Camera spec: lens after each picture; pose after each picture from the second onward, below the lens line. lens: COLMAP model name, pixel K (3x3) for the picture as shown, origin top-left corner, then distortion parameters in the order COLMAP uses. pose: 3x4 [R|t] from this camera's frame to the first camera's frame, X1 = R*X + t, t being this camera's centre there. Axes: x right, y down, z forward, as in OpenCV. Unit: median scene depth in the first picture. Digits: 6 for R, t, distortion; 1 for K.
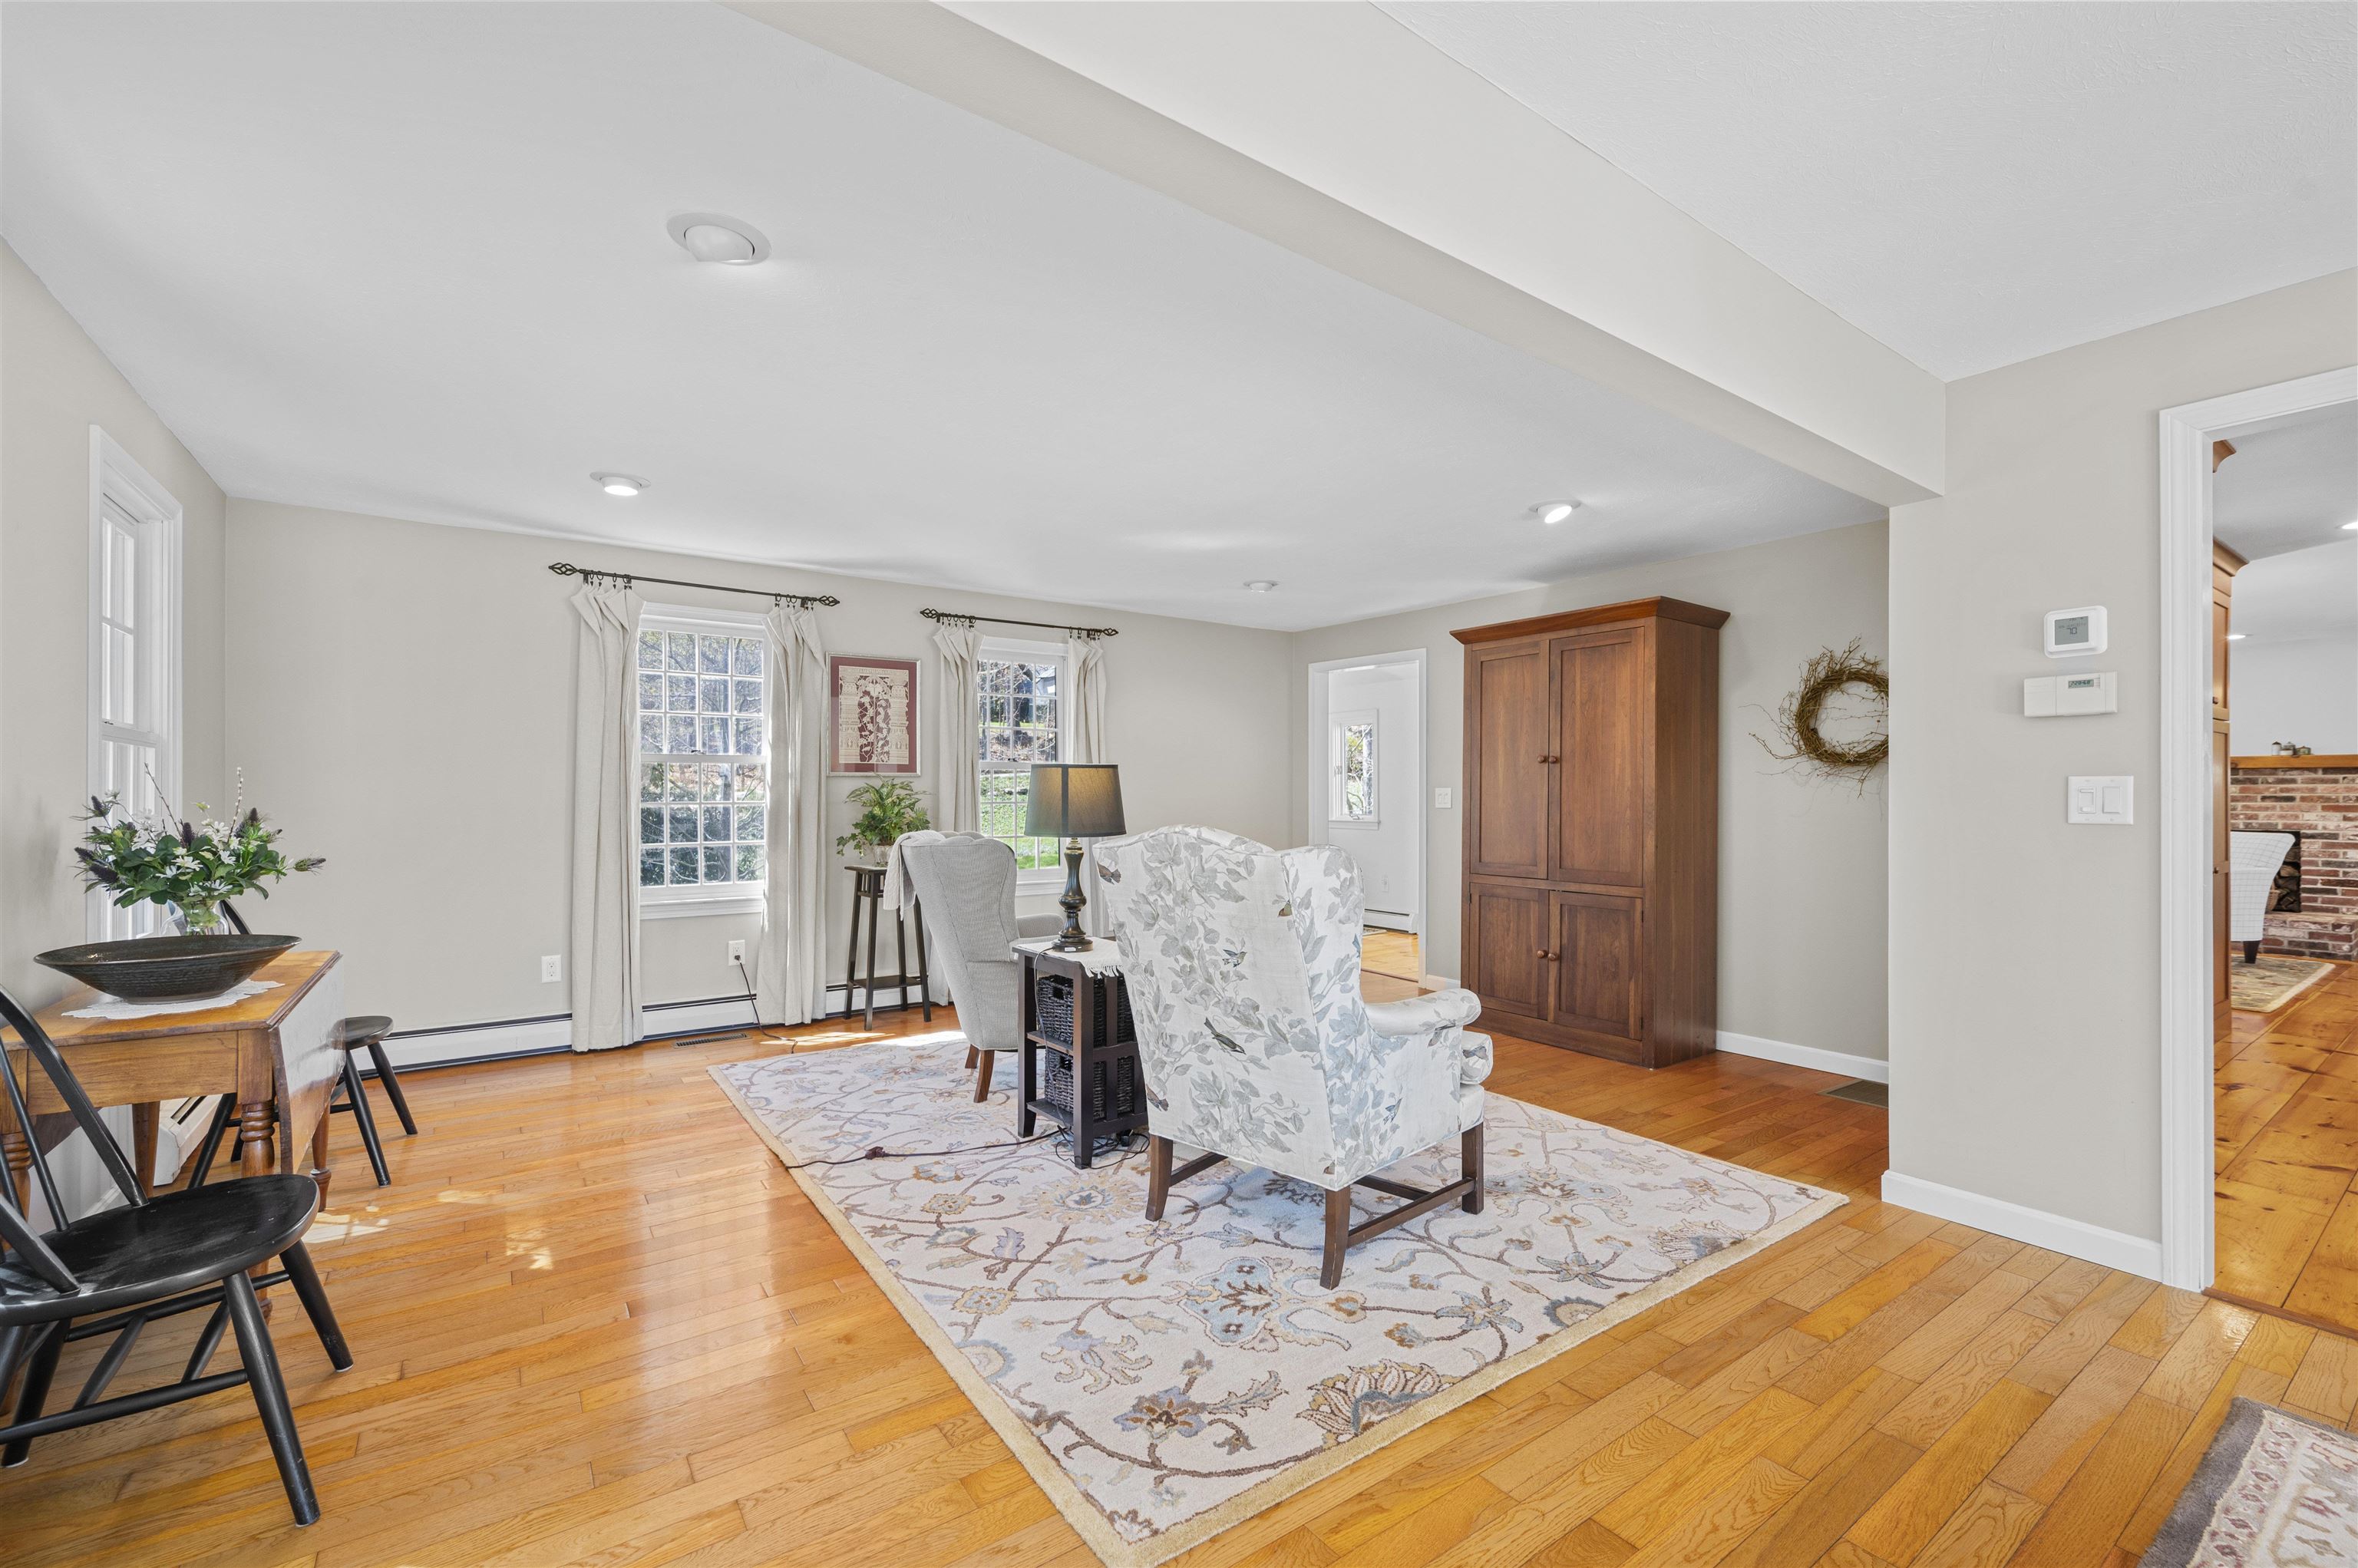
lens RADIAL K [[977.1, 0, 1185.1], [0, 977.1, 790.9], [0, 0, 1]] dist [-0.001439, -0.000033]
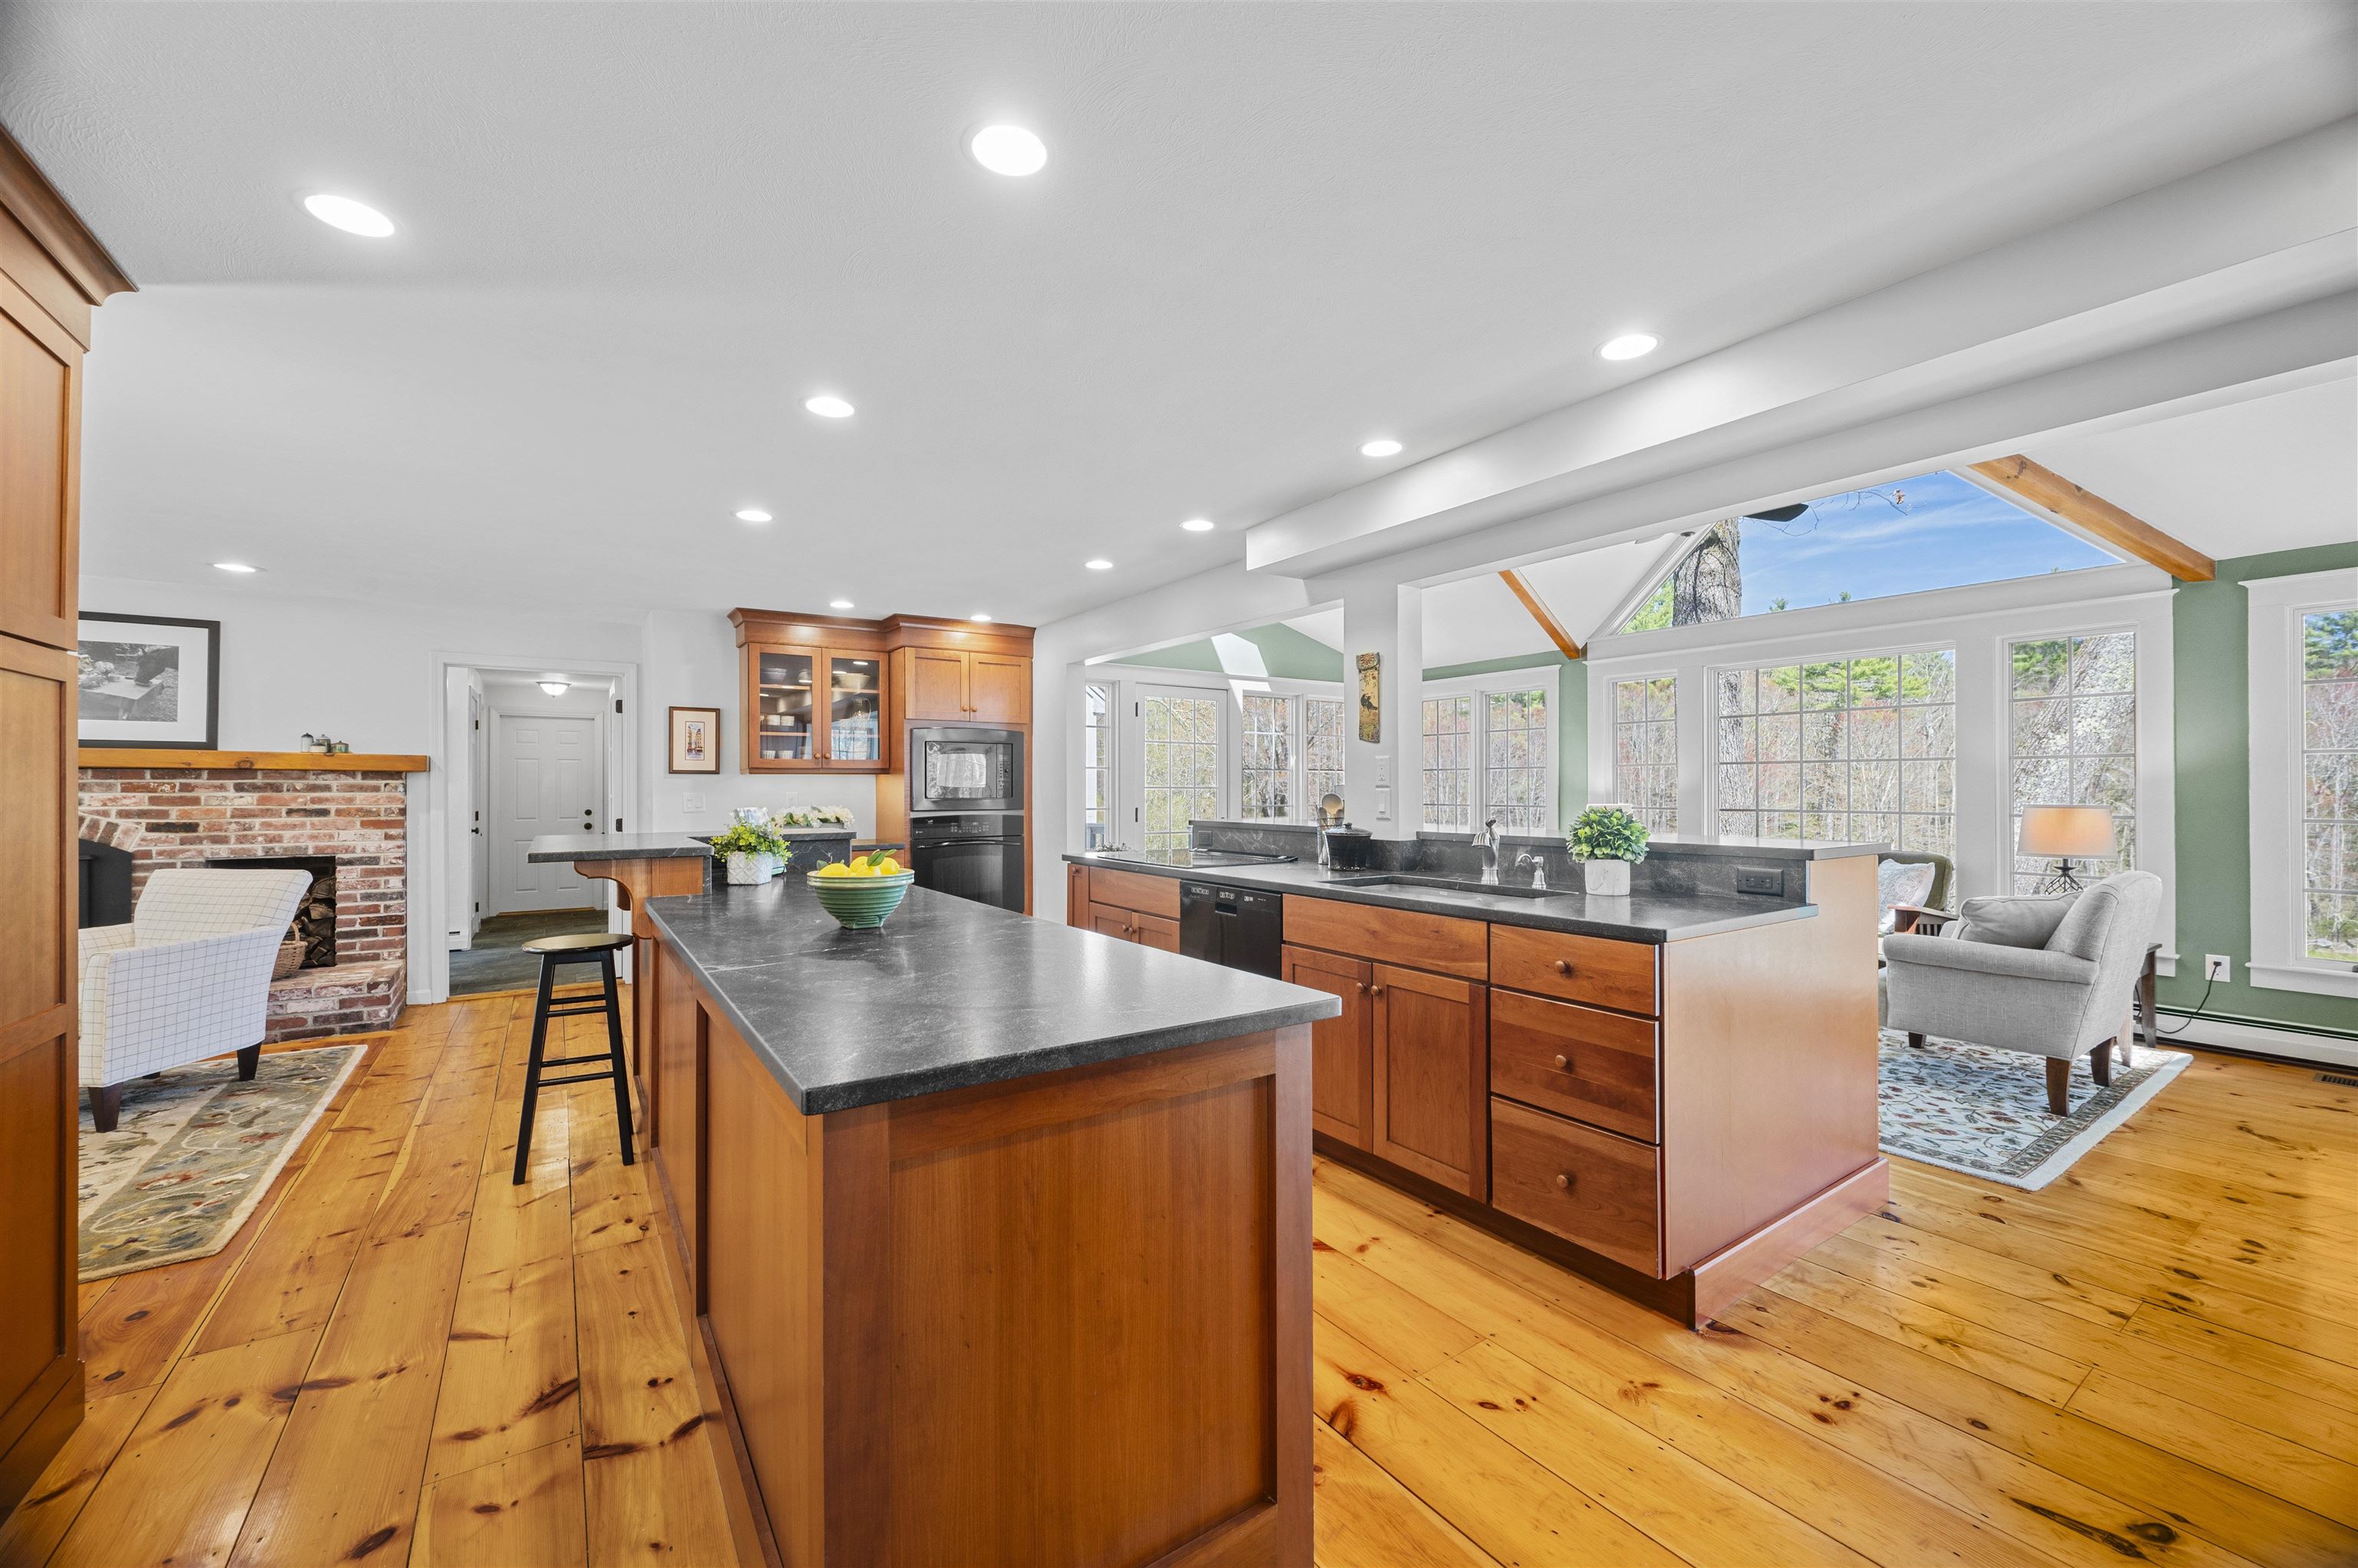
lens RADIAL K [[927.9, 0, 1179.0], [0, 927.9, 784.0], [0, 0, 1]] dist [0.000295, -0.000055]
pose [[0.016281, 0.003500, 0.999861, 0.456128], [-0.001682, 0.999993, -0.003473, -0.012045], [-0.999866, -0.001625, 0.016287, 0.353829]]
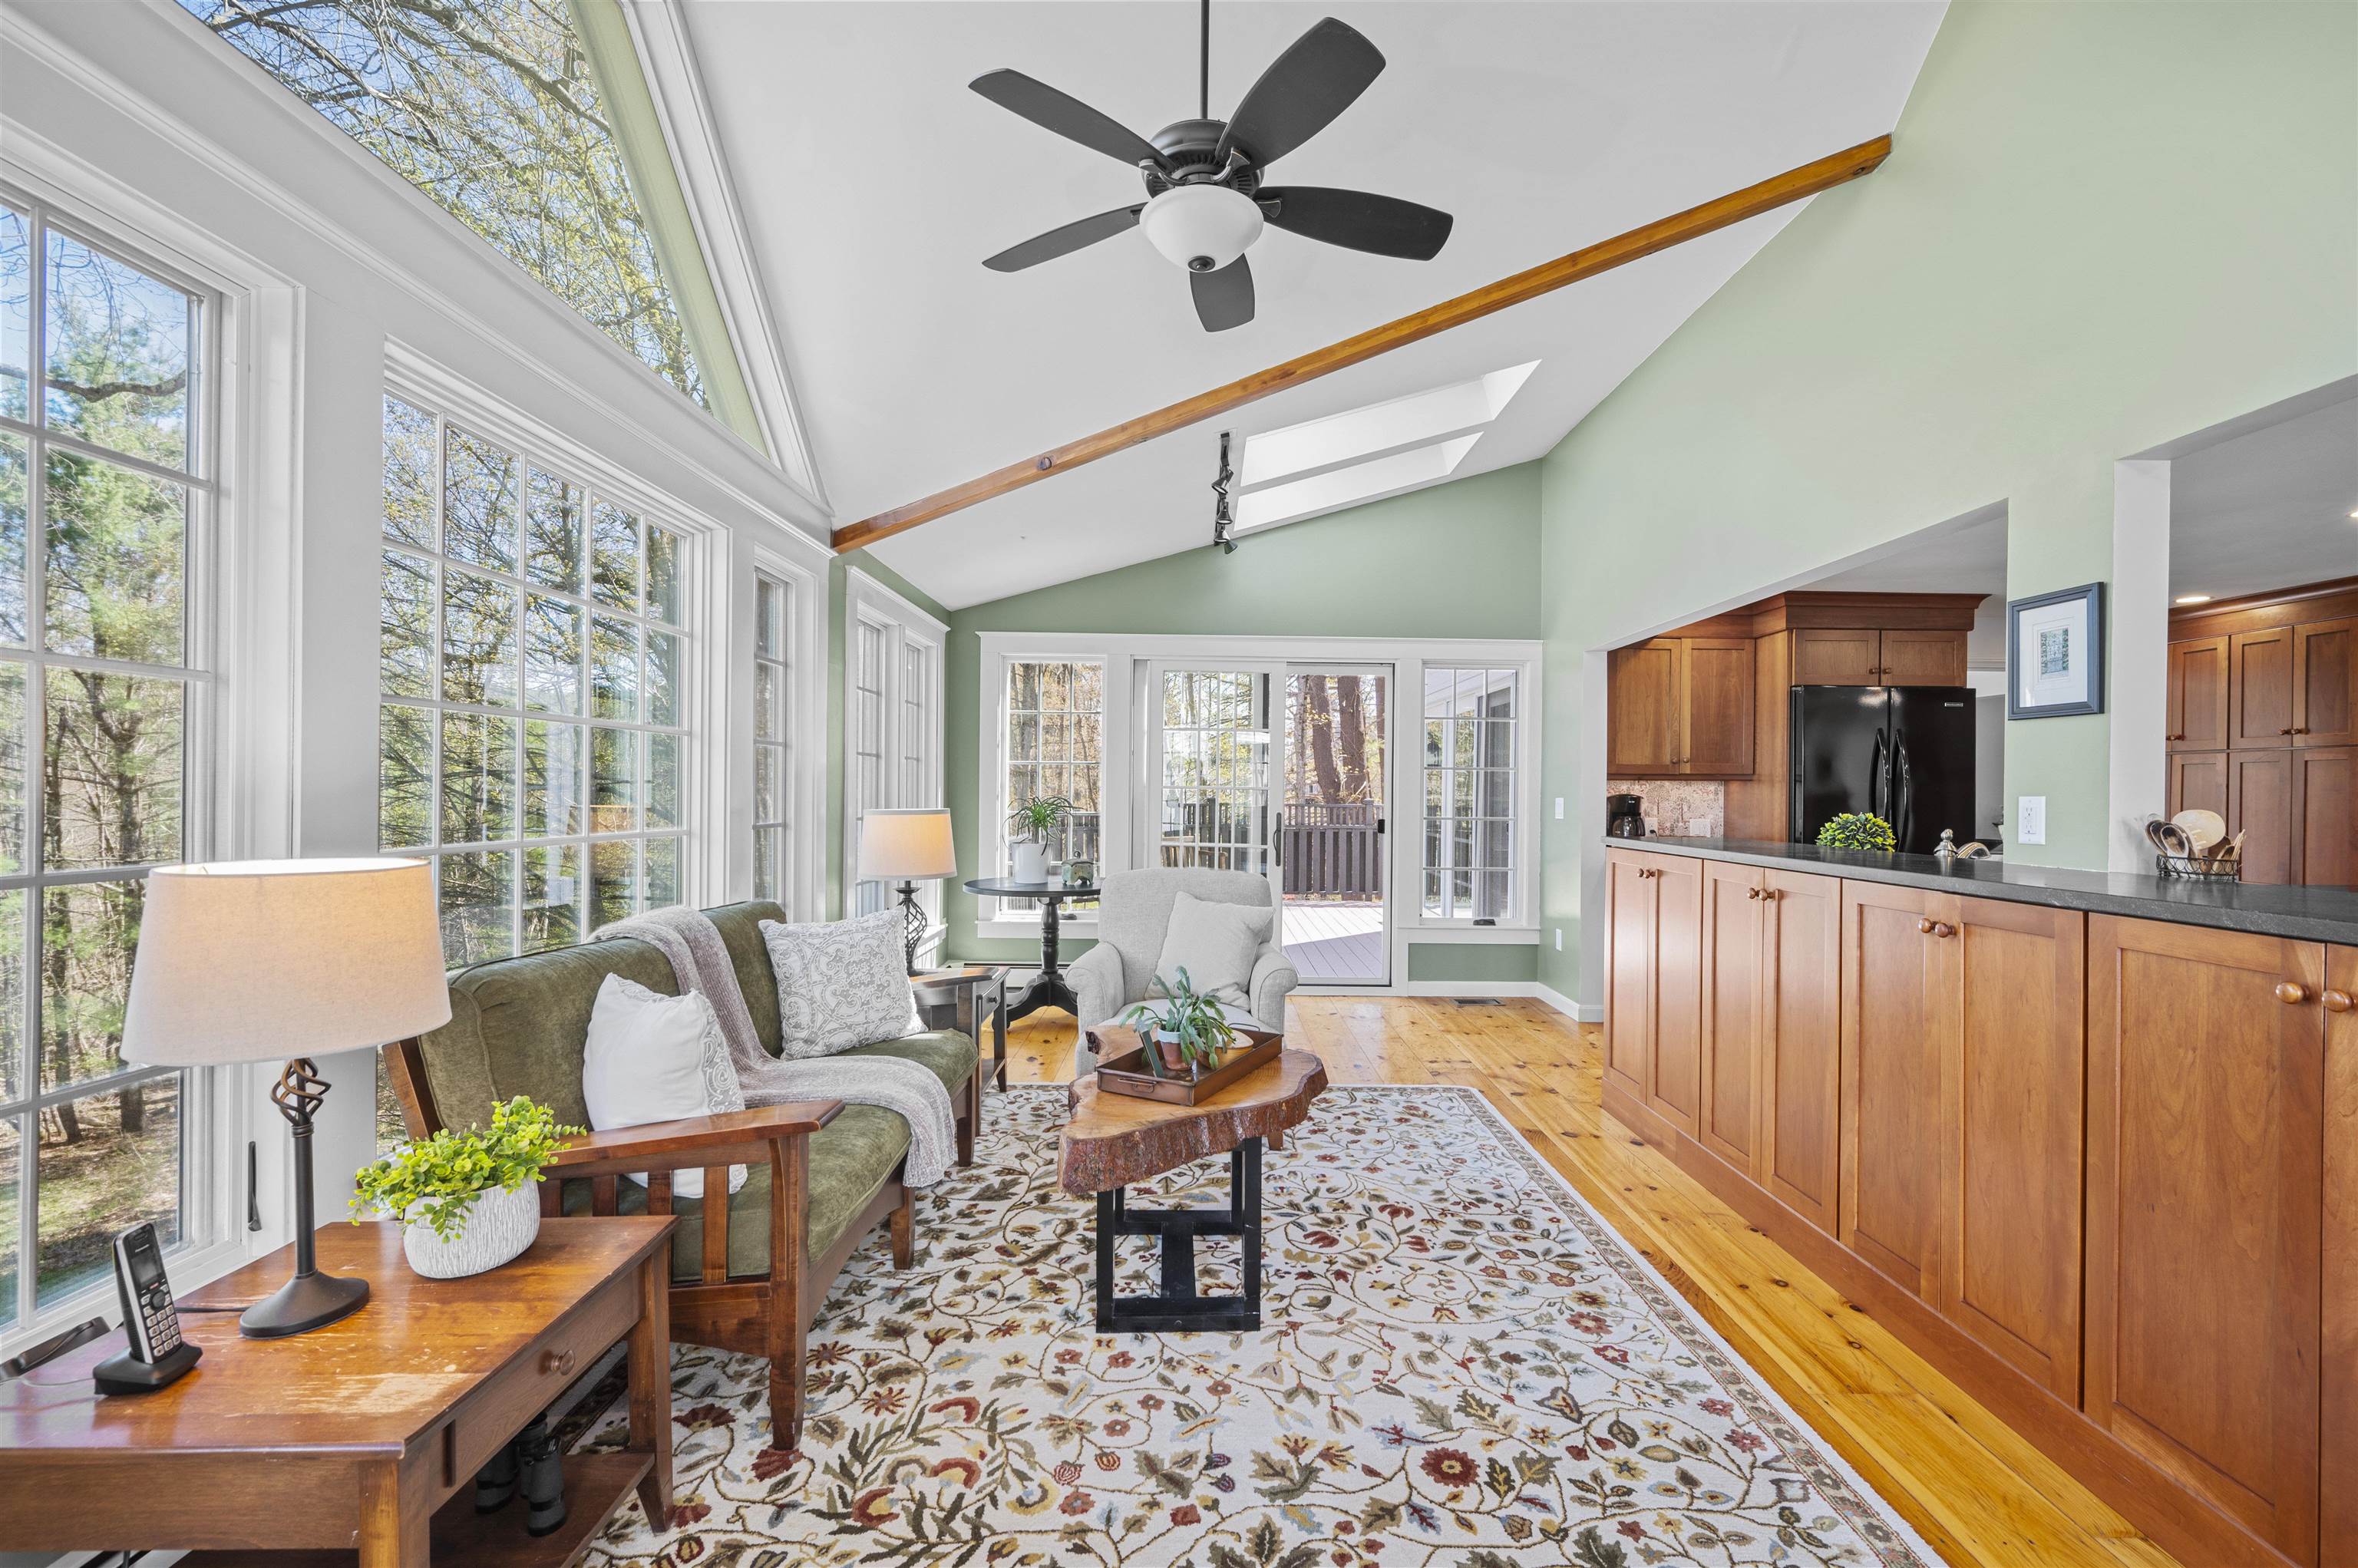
lens RADIAL K [[997.8, 0, 1203.6], [0, 997.8, 787.6], [0, 0, 1]] dist [0.000064, -0.000223]
pose [[-0.572304, -0.010387, -0.819976, 1.415827], [-0.010615, 0.999930, -0.005259, -0.010932], [0.819973, 0.005694, -0.572374, 0.198547]]
